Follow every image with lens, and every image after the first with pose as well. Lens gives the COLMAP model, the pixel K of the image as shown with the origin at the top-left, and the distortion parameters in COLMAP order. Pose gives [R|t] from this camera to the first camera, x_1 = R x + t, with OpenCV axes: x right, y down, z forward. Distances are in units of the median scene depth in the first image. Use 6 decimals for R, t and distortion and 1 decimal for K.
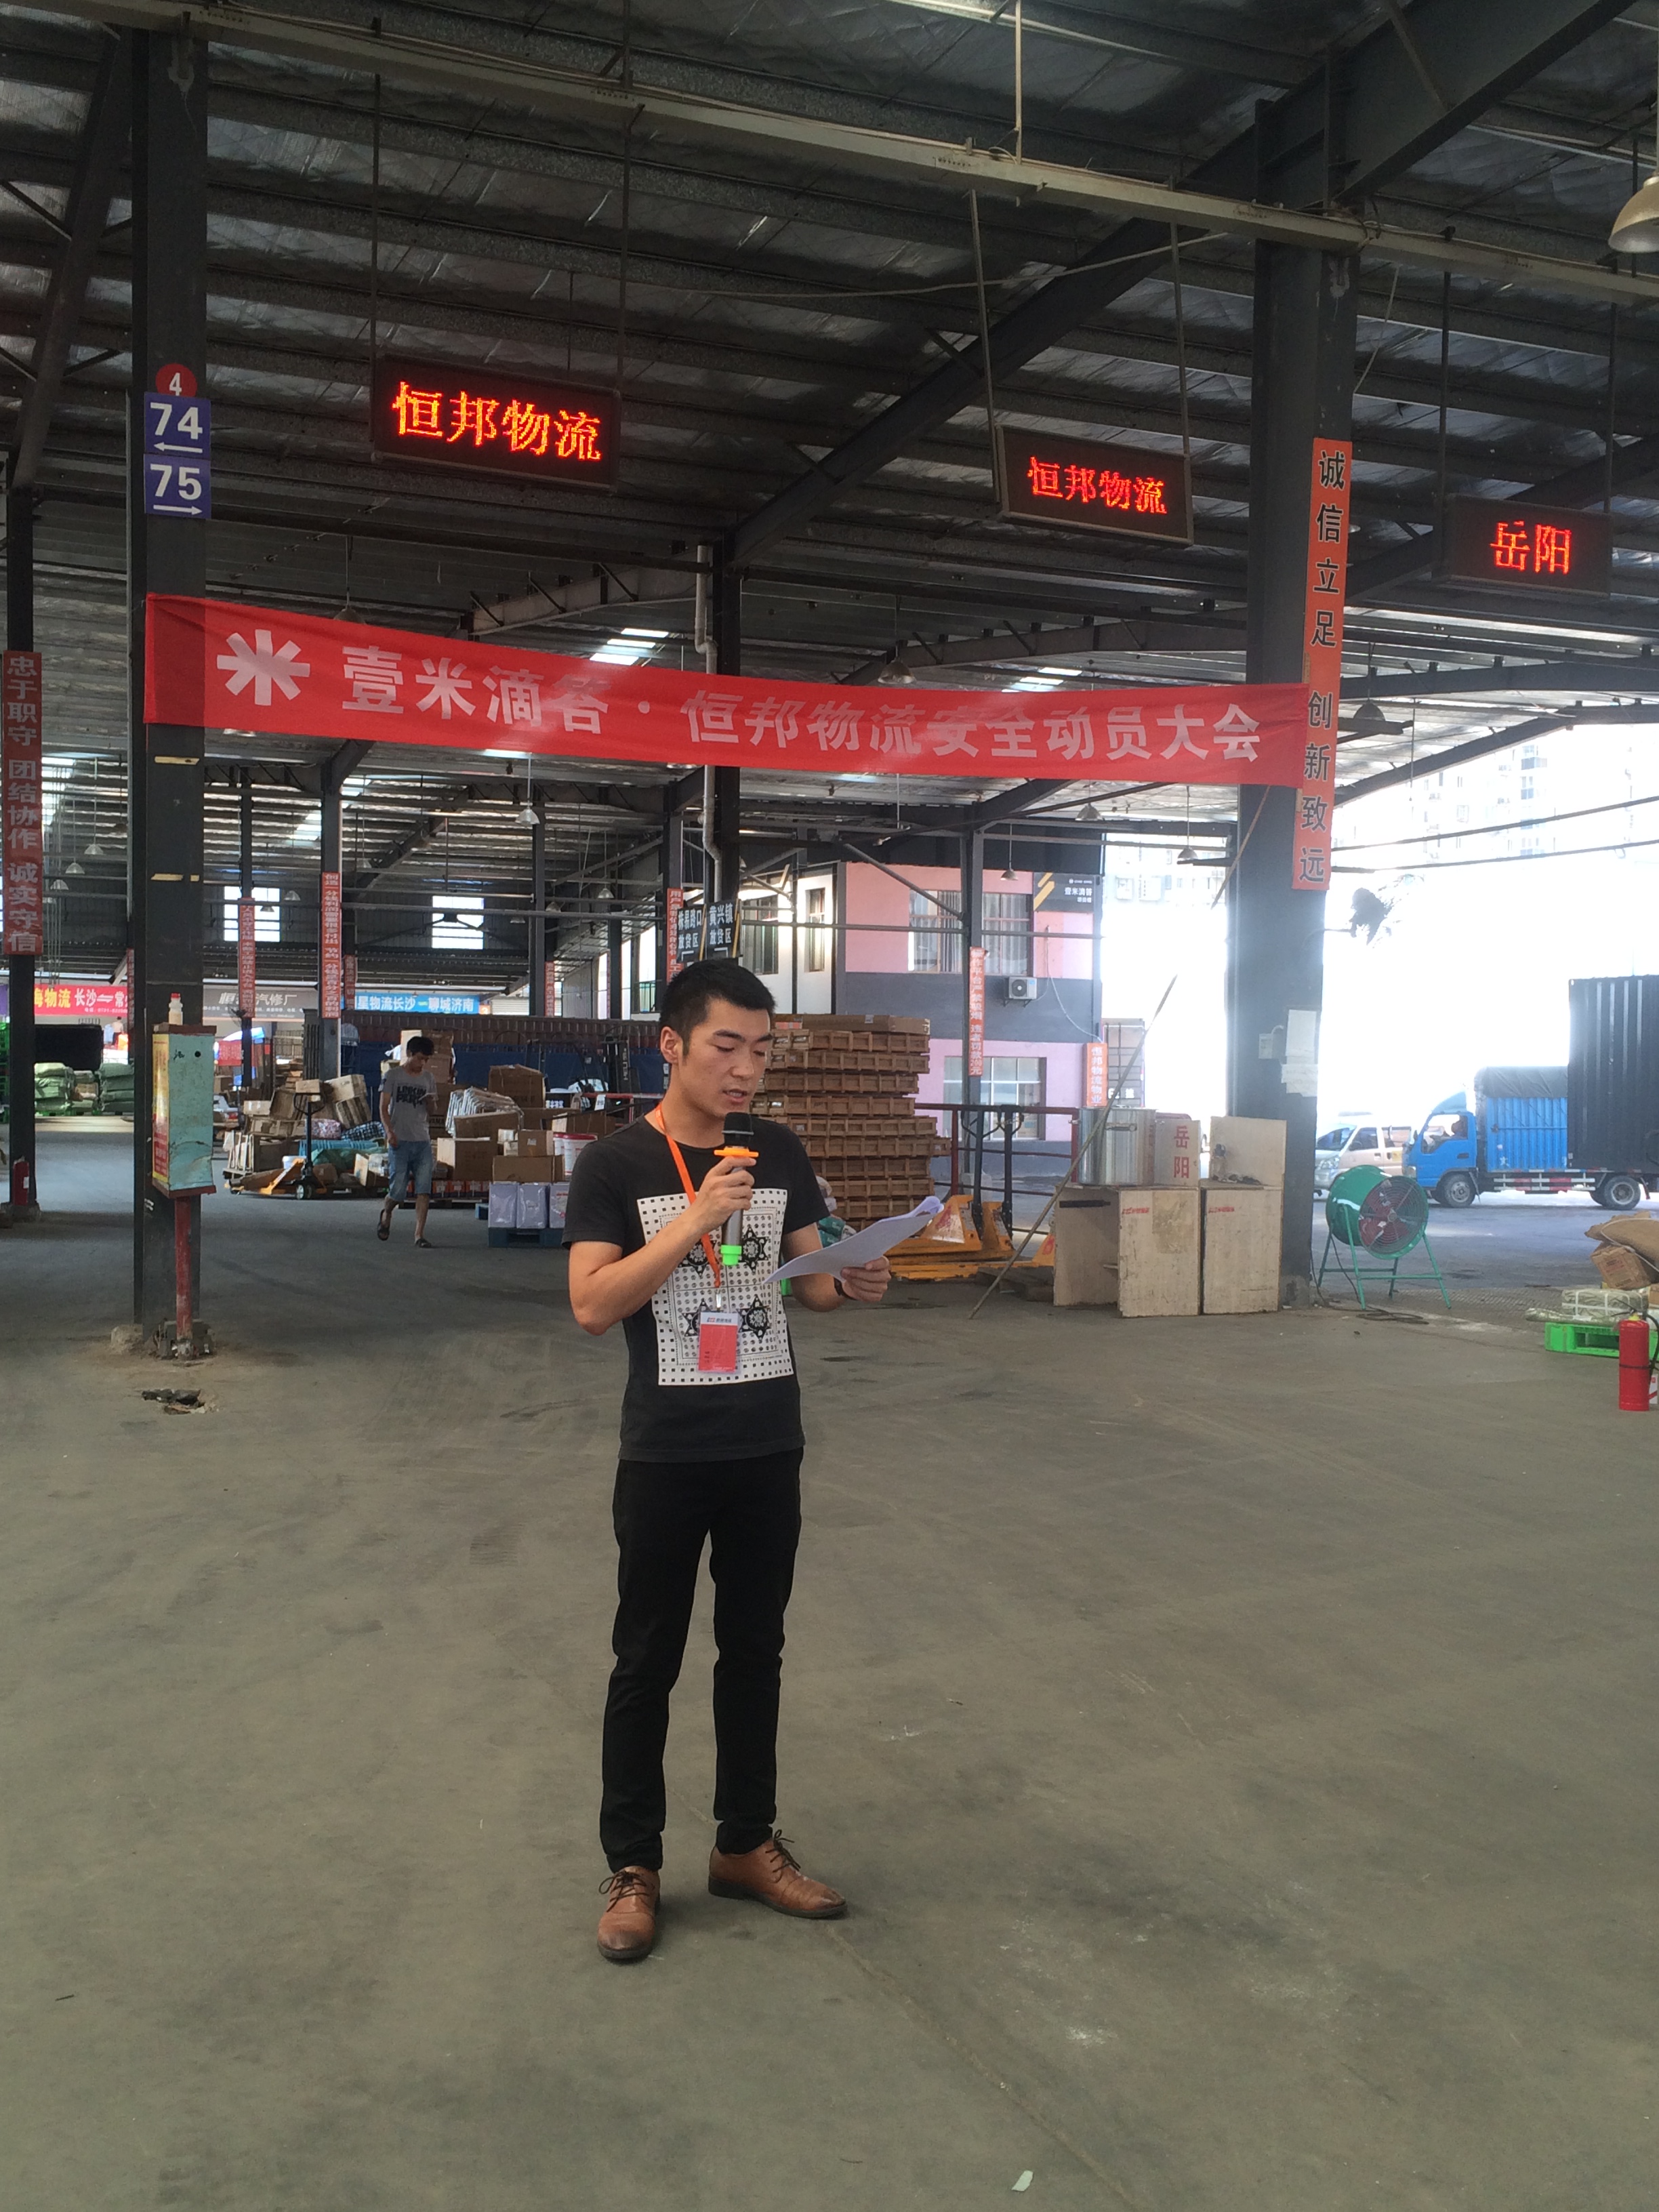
lens RADIAL K [[2285.3, 0, 773.5], [0, 2285.3, 1121.8], [0, 0, 1]] dist [0.047718, 0.000000]
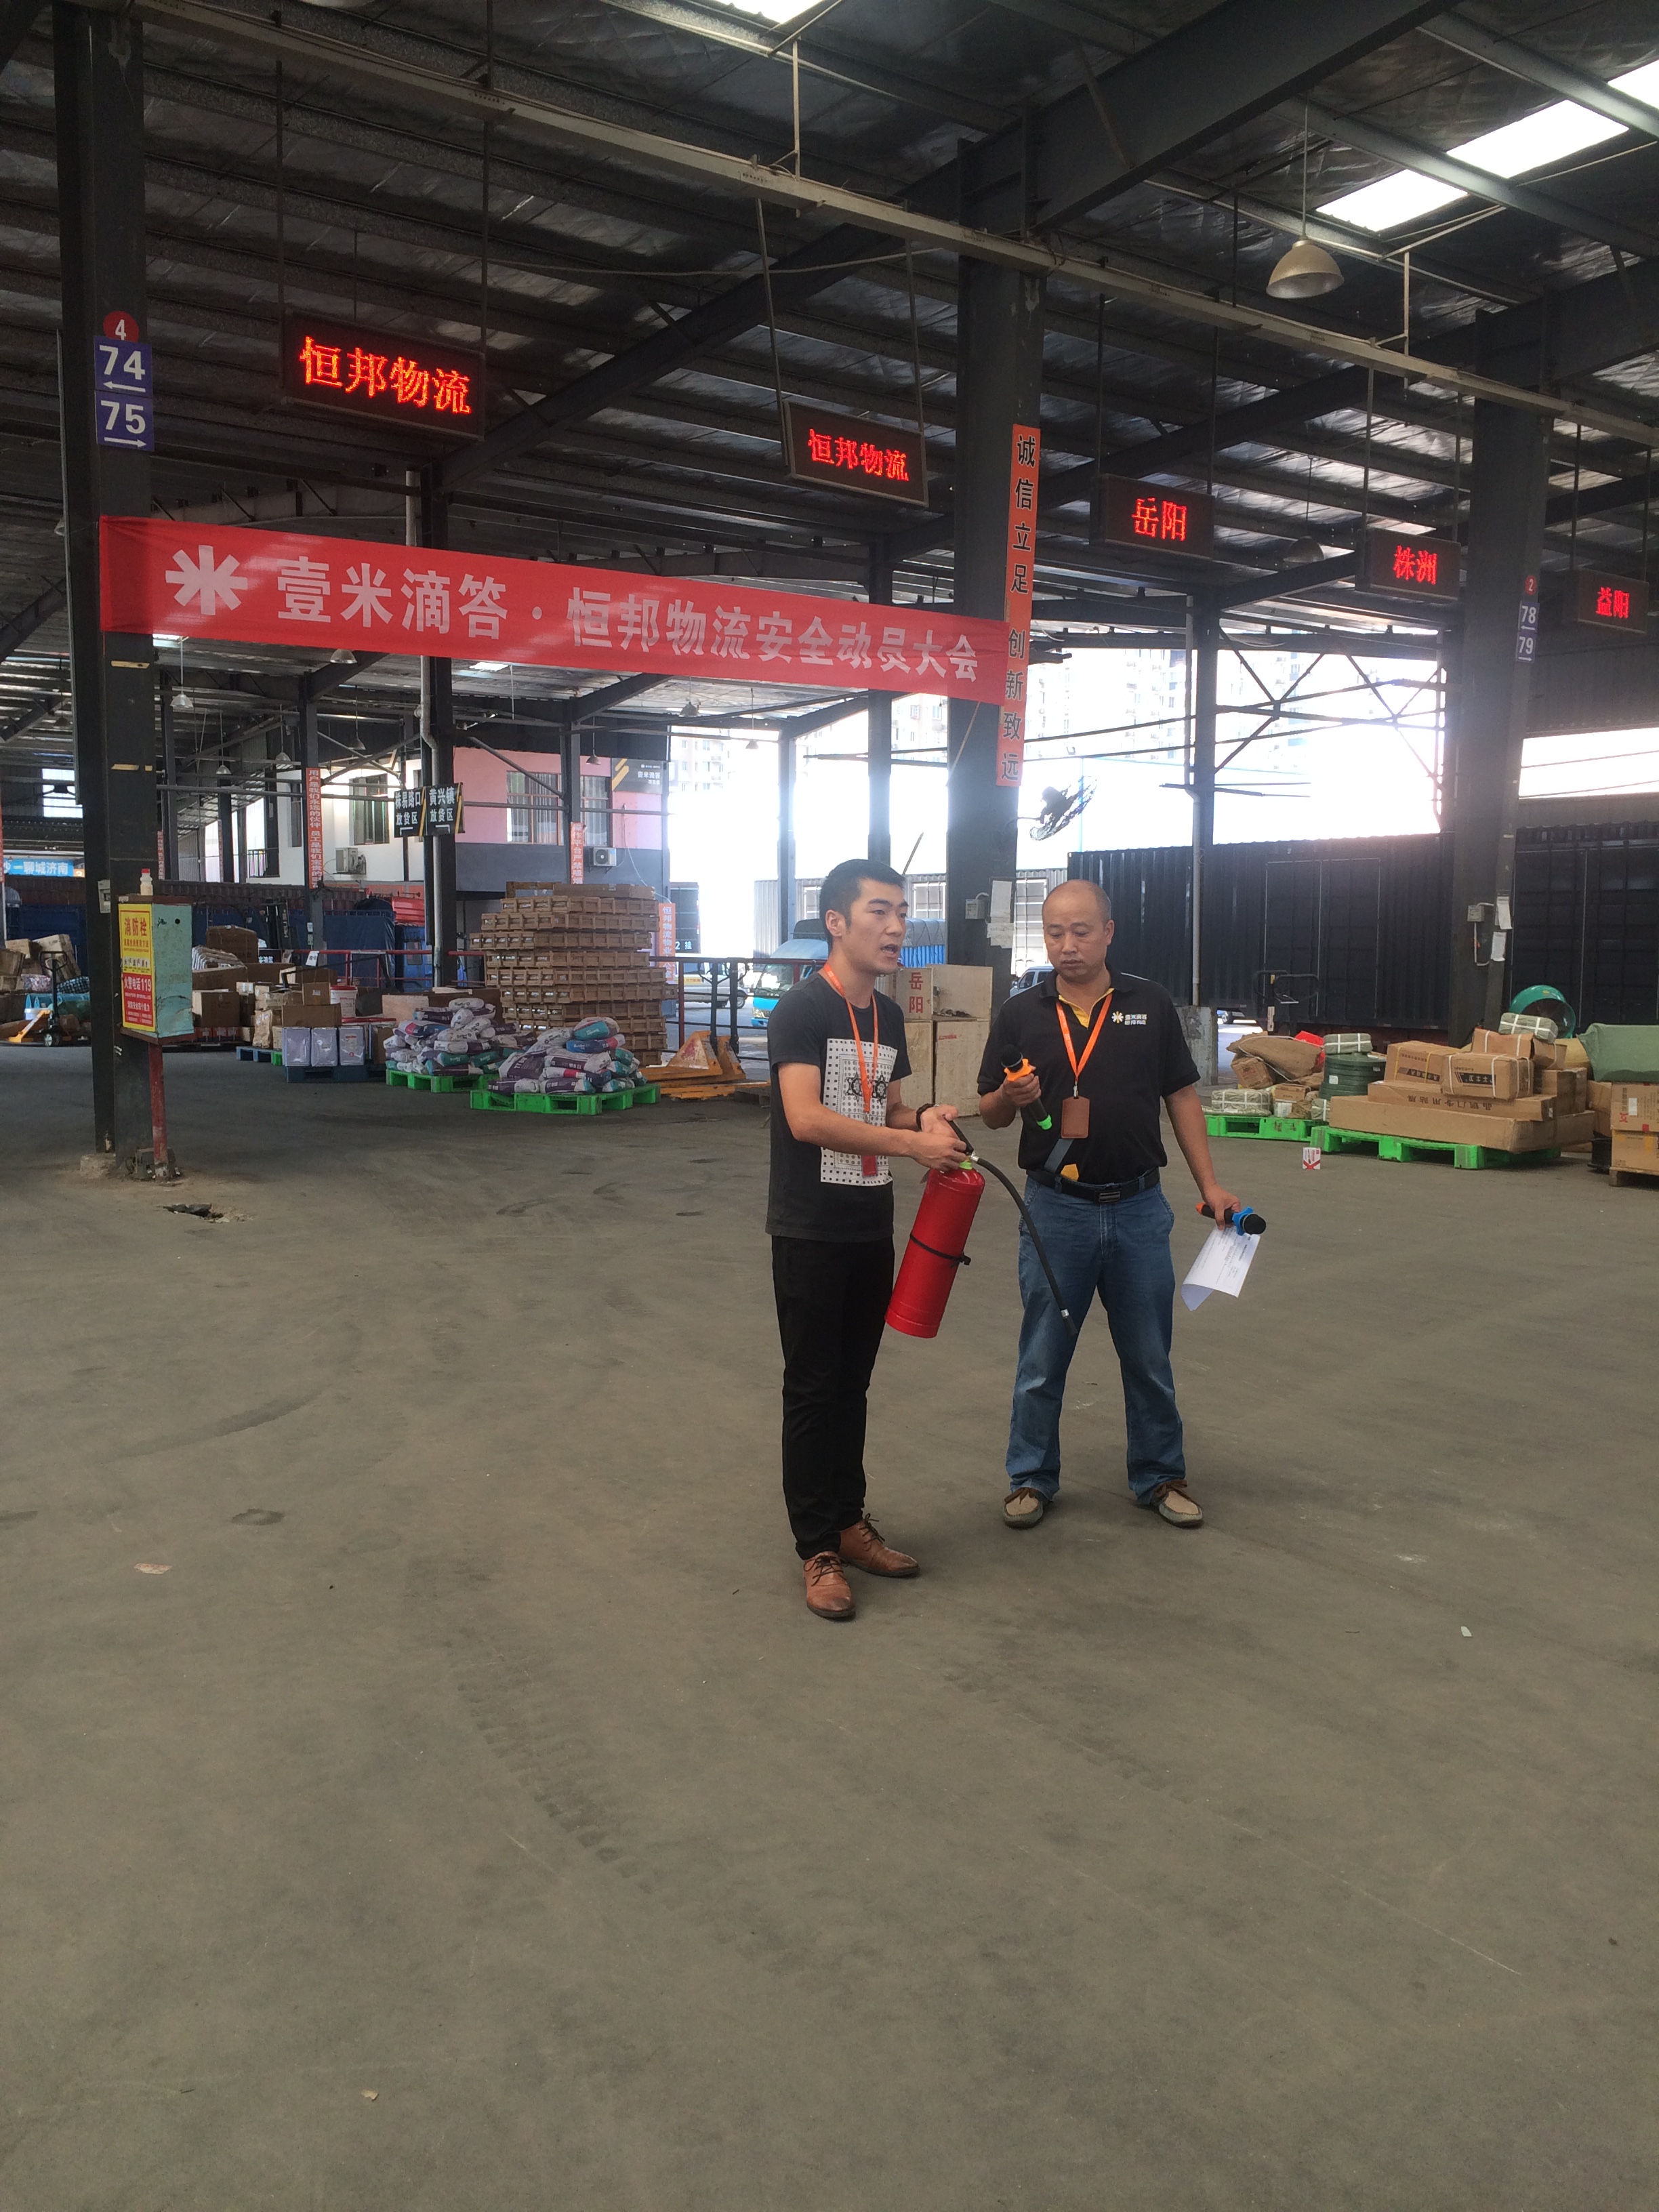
lens RADIAL K [[1909.0, 0, 843.7], [0, 1909.0, 1113.7], [0, 0, 1]] dist [0.082102, -0.089869]
pose [[0.972752, -0.029957, 0.229905, -0.143430], [0.012639, 0.996995, 0.076431, -0.002136], [-0.231504, -0.071443, 0.970207, -0.041928]]
